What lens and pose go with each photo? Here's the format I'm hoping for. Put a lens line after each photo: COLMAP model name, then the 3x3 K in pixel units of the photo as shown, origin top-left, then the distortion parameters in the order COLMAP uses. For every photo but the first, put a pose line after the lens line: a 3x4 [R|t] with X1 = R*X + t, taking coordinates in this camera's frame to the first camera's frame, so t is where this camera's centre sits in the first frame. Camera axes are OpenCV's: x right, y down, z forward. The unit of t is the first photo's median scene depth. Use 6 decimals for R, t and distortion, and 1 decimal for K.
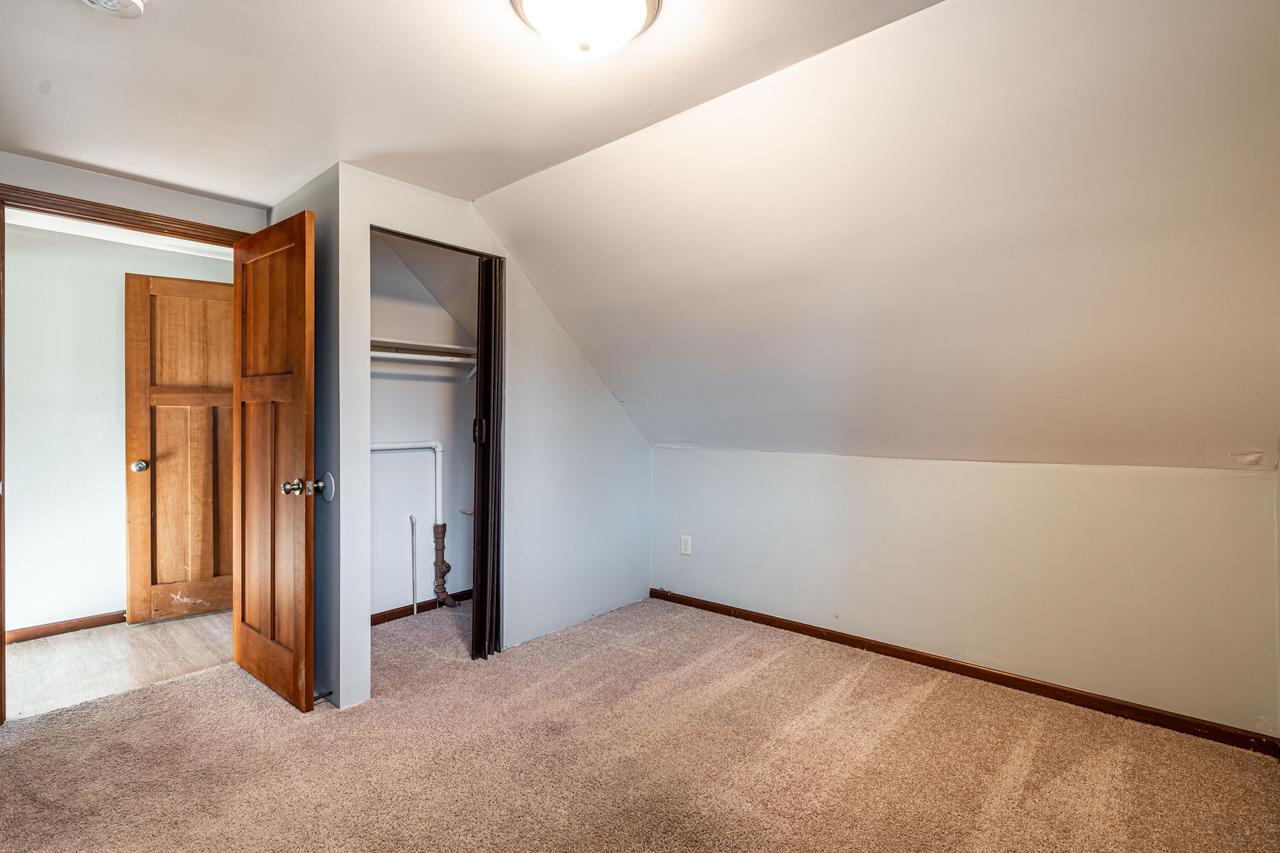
lens RADIAL K [[642.9, 0, 636.6], [0, 642.9, 424.1], [0, 0, 1]] dist [-0.000978, -0.000149]
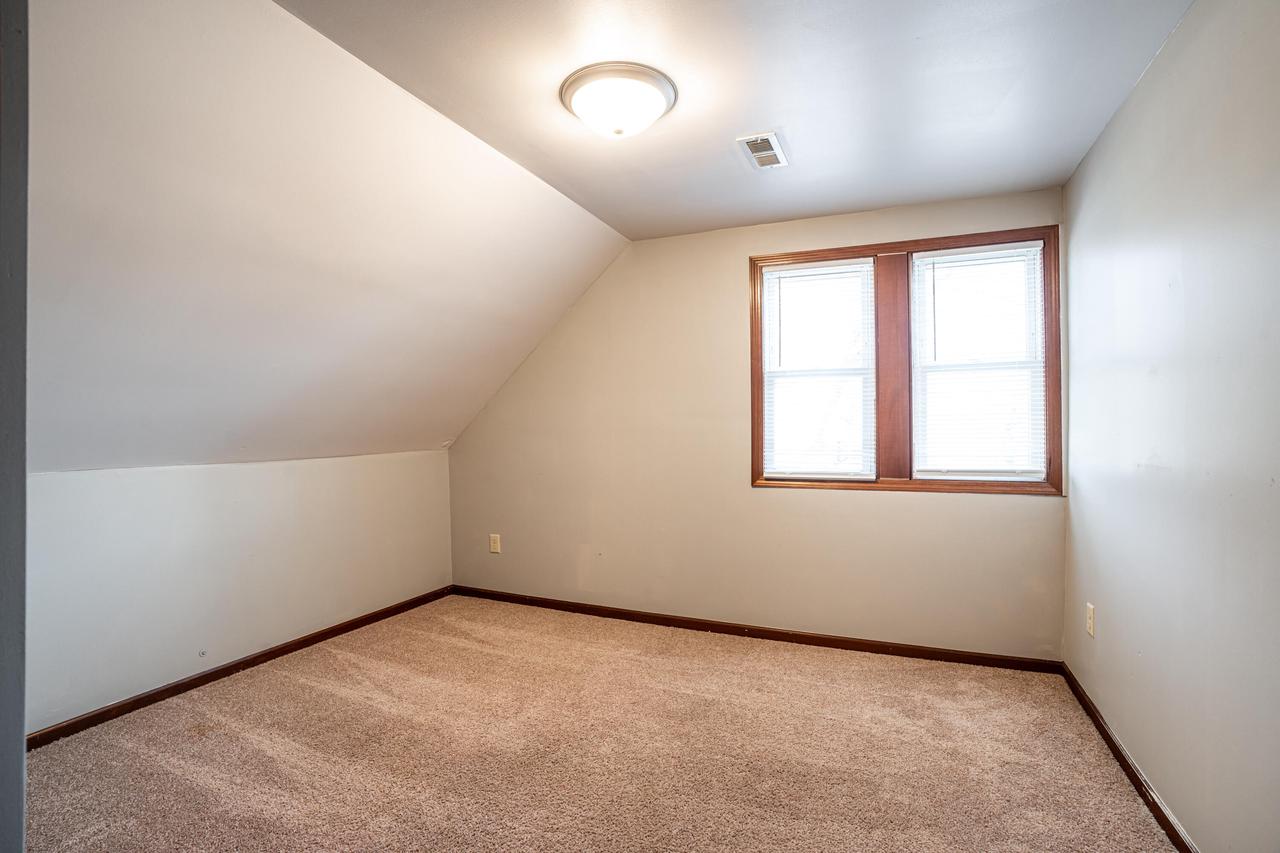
lens RADIAL K [[584.9, 0, 637.6], [0, 584.9, 423.5], [0, 0, 1]] dist [-0.000730, 0.000128]
pose [[-0.305275, -0.008853, 0.952223, -0.757045], [0.003500, 0.999940, 0.010419, -0.032307], [-0.952258, 0.006513, -0.305225, 0.797329]]
